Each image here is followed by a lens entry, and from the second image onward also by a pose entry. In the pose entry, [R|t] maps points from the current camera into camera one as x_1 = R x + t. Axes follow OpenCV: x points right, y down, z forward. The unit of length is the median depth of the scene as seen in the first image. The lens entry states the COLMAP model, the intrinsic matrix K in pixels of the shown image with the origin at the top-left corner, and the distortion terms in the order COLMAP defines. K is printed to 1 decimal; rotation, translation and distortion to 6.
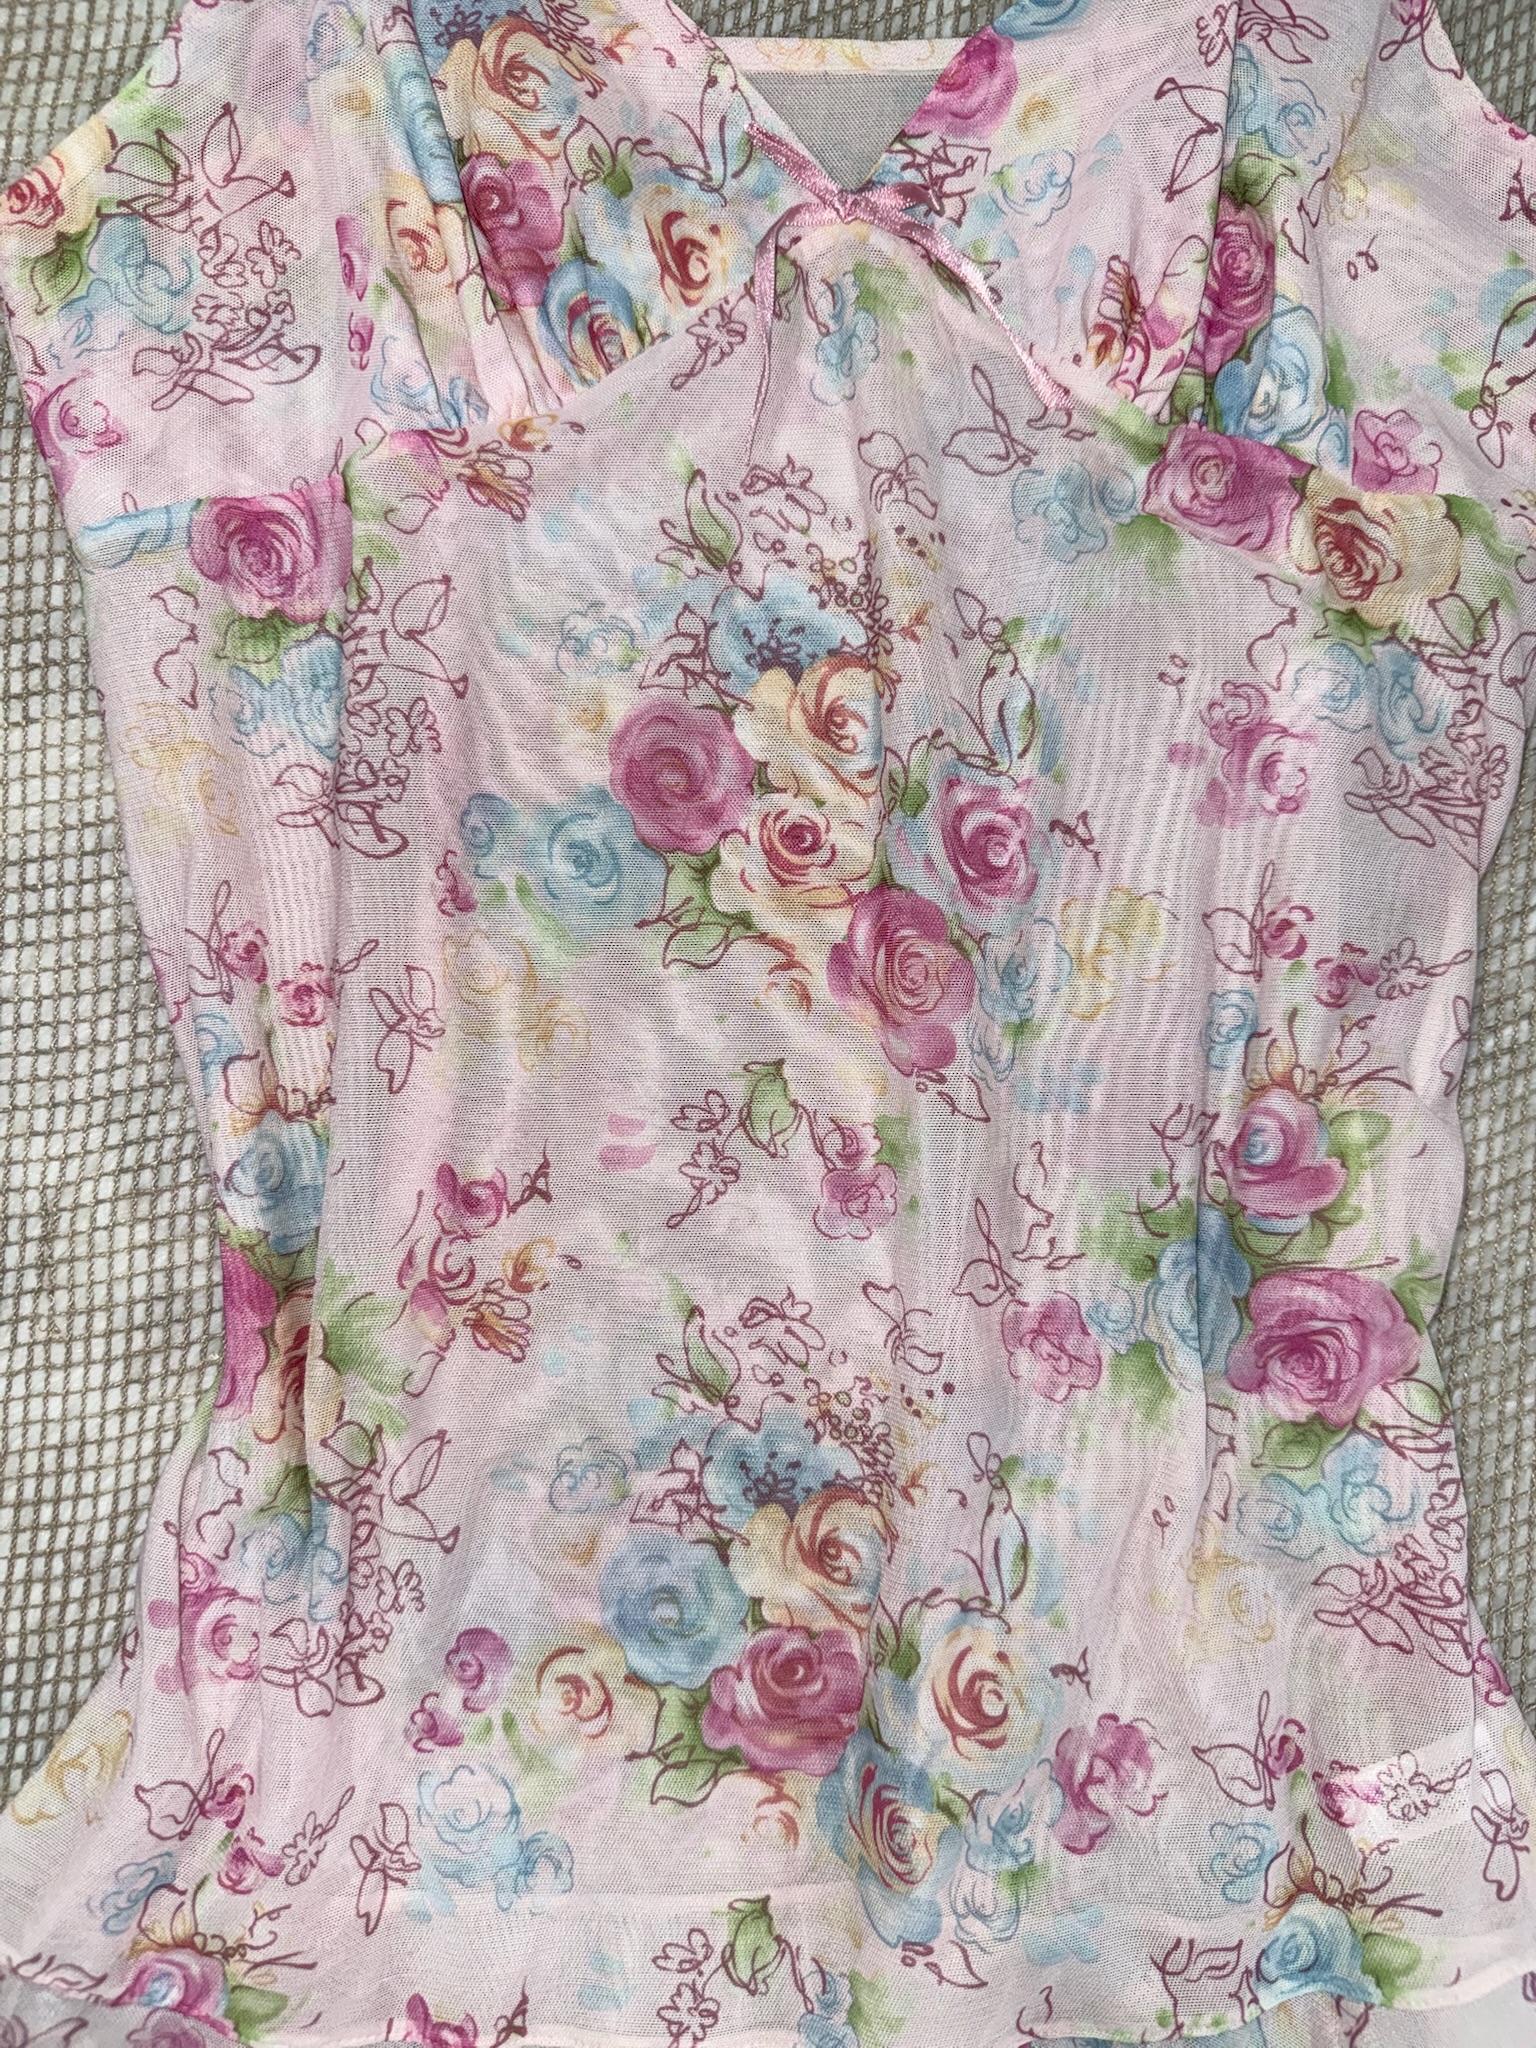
lens RADIAL K [[1439.5, 0, 782.8], [0, 1439.5, 1023.8], [0, 0, 1]] dist [0.023608, -0.043765]
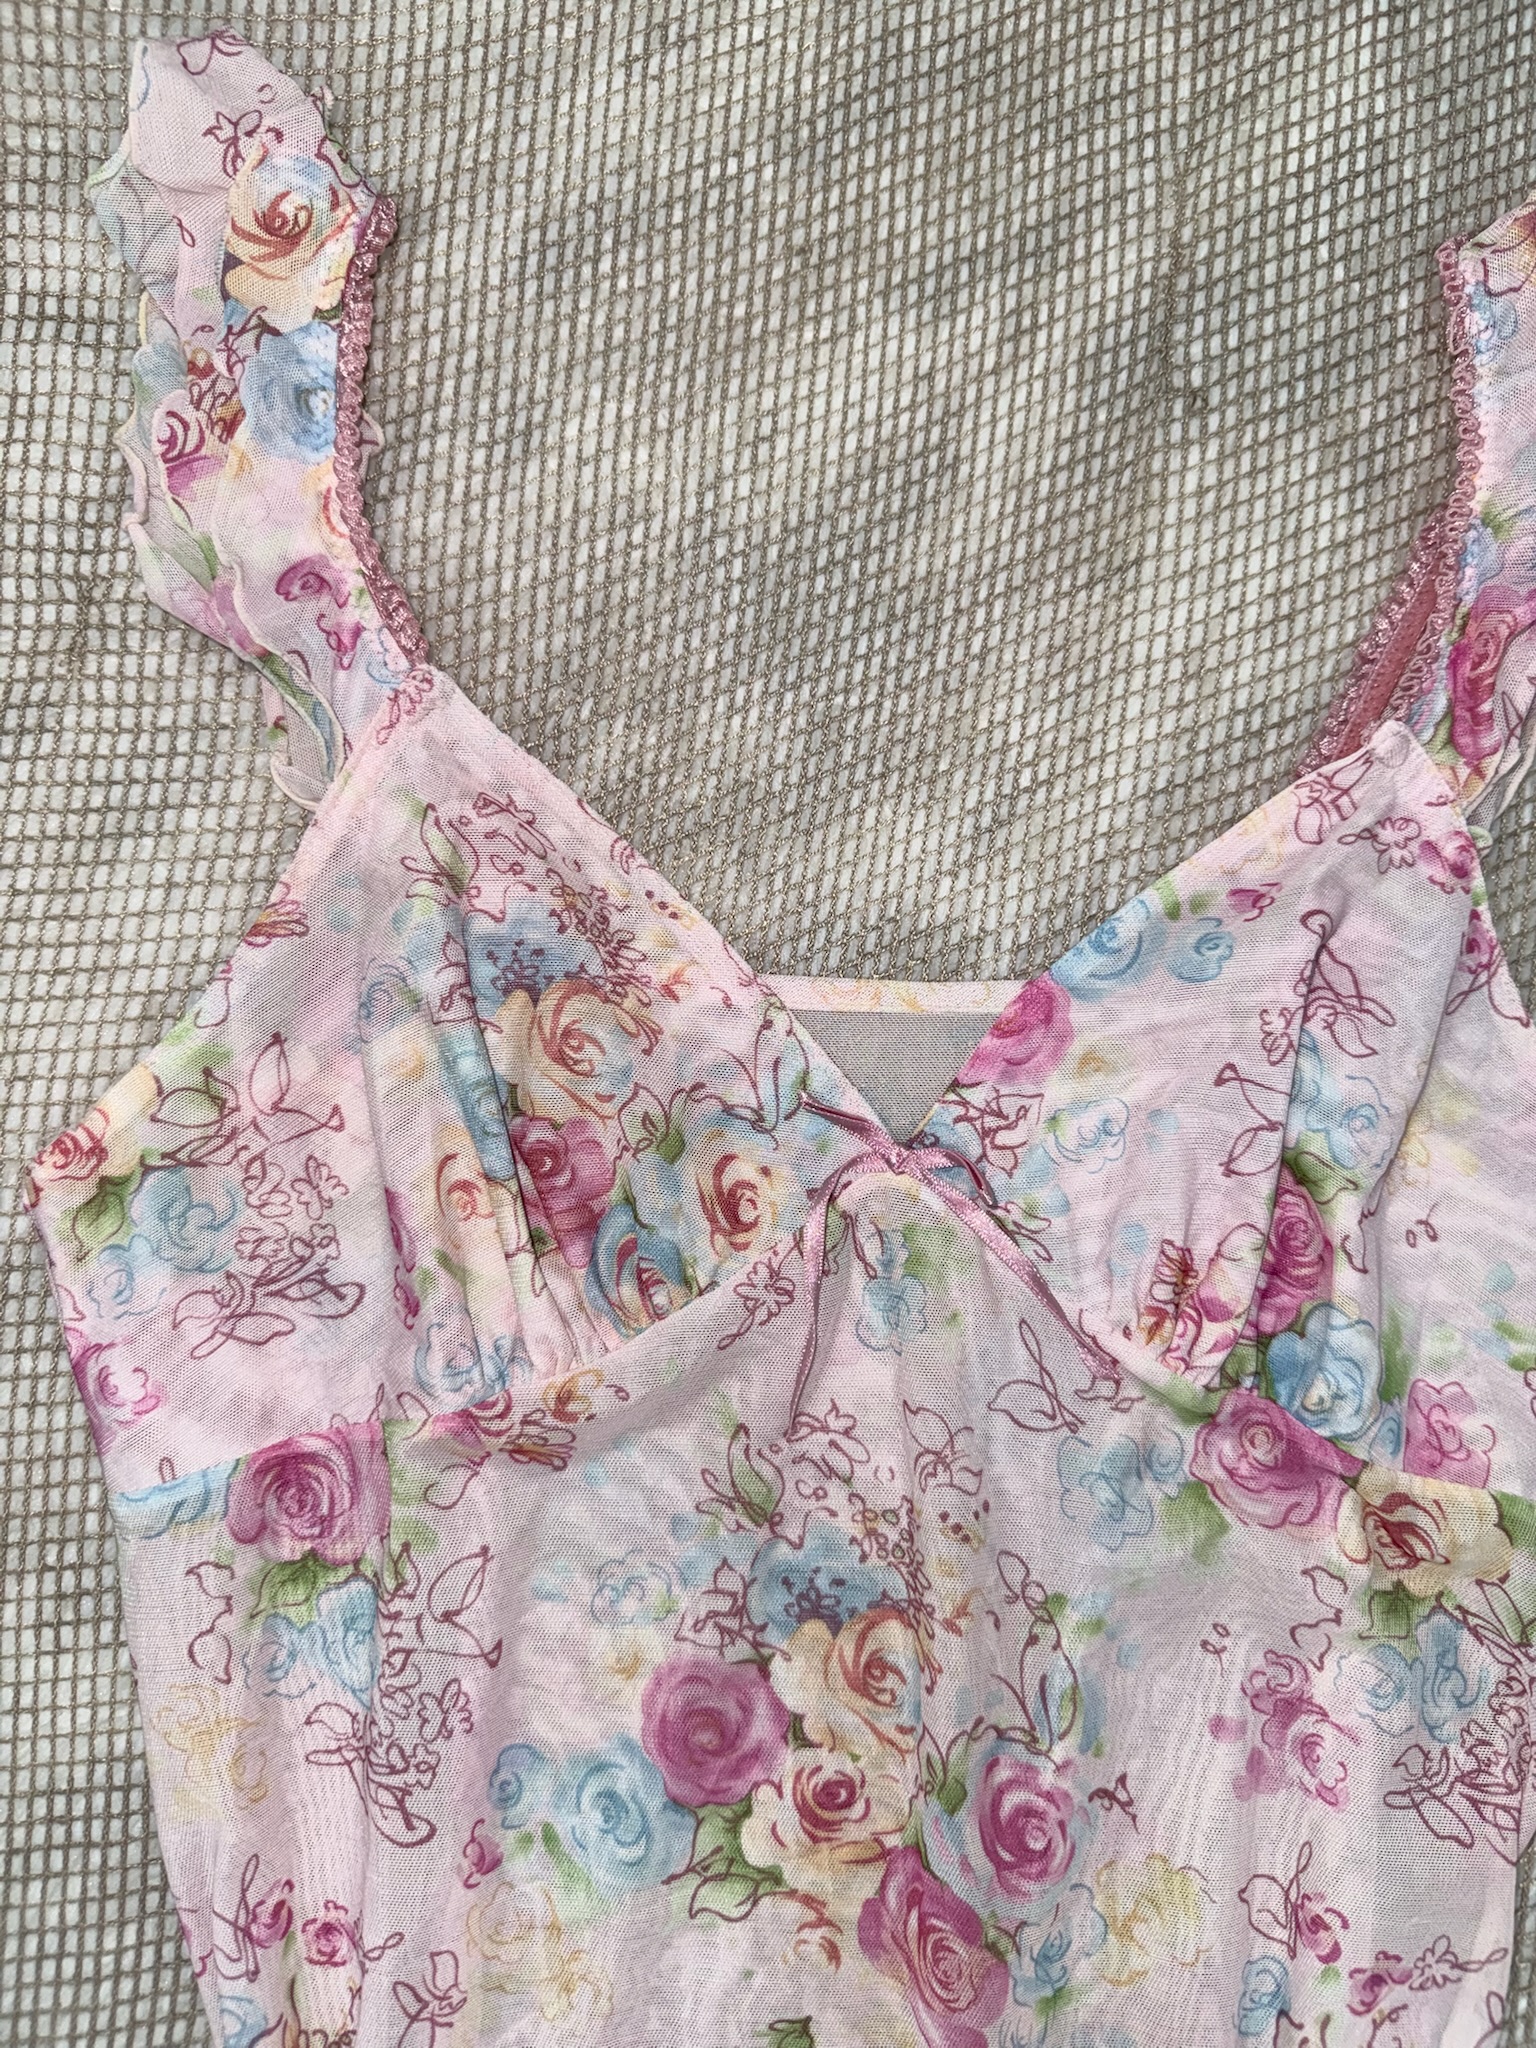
lens RADIAL K [[1439.5, 0, 784.6], [0, 1439.5, 1017.0], [0, 0, 1]] dist [0.023608, -0.043765]
pose [[0.999539, 0.030267, -0.002237, -0.035588], [-0.030276, 0.999533, -0.004118, -0.662872], [0.002111, 0.004183, 0.999989, 0.009117]]
